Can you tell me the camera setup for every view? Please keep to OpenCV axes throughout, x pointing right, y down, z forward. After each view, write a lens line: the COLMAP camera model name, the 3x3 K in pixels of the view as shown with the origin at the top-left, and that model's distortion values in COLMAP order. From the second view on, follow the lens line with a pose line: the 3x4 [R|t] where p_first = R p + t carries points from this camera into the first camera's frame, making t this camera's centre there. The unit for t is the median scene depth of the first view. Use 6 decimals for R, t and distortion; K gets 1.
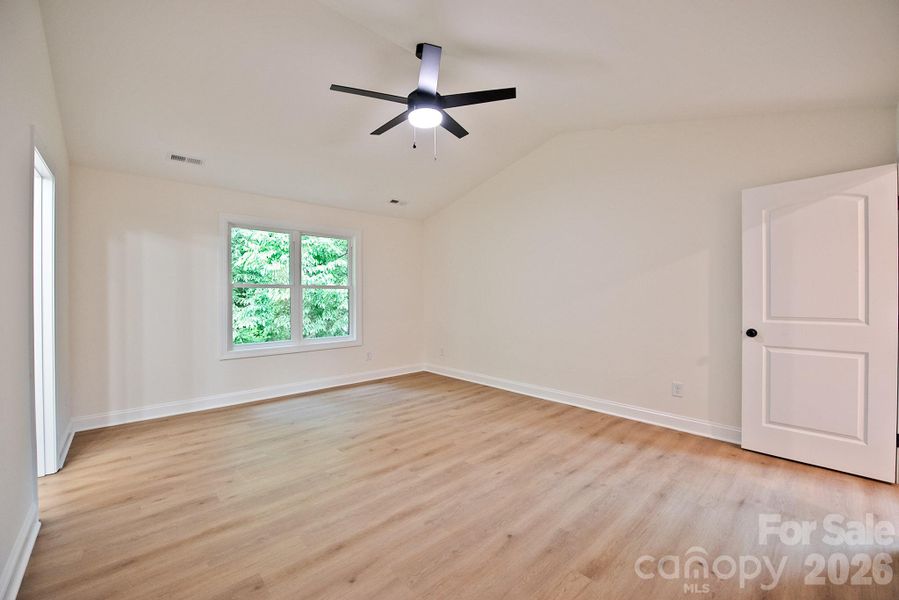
lens RADIAL K [[362.7, 0, 451.1], [0, 362.7, 299.6], [0, 0, 1]] dist [-0.016946, -0.000626]
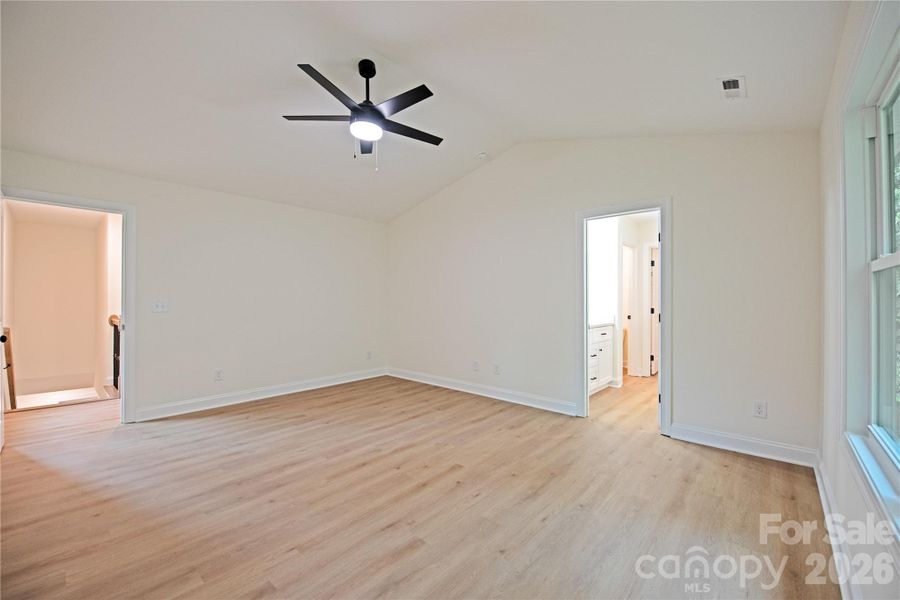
lens RADIAL K [[363.1, 0, 451.5], [0, 363.1, 299.3], [0, 0, 1]] dist [-0.016946, -0.000626]
pose [[-0.995496, 0.000252, -0.094805, -0.205600], [0.000075, 0.999998, 0.001875, -0.004680], [0.094806, 0.001859, -0.995494, 1.964417]]
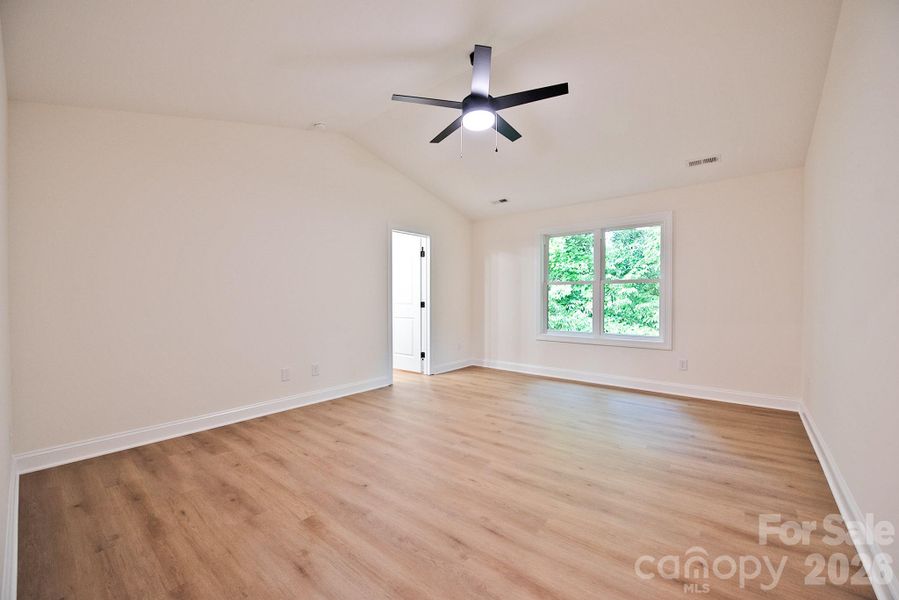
lens RADIAL K [[362.7, 0, 455.8], [0, 362.7, 298.7], [0, 0, 1]] dist [-0.016946, -0.000626]
pose [[0.136222, 0.004943, -0.990666, 0.918390], [-0.005300, 0.999977, 0.004261, 0.017547], [0.990664, 0.004671, 0.136245, 0.745969]]
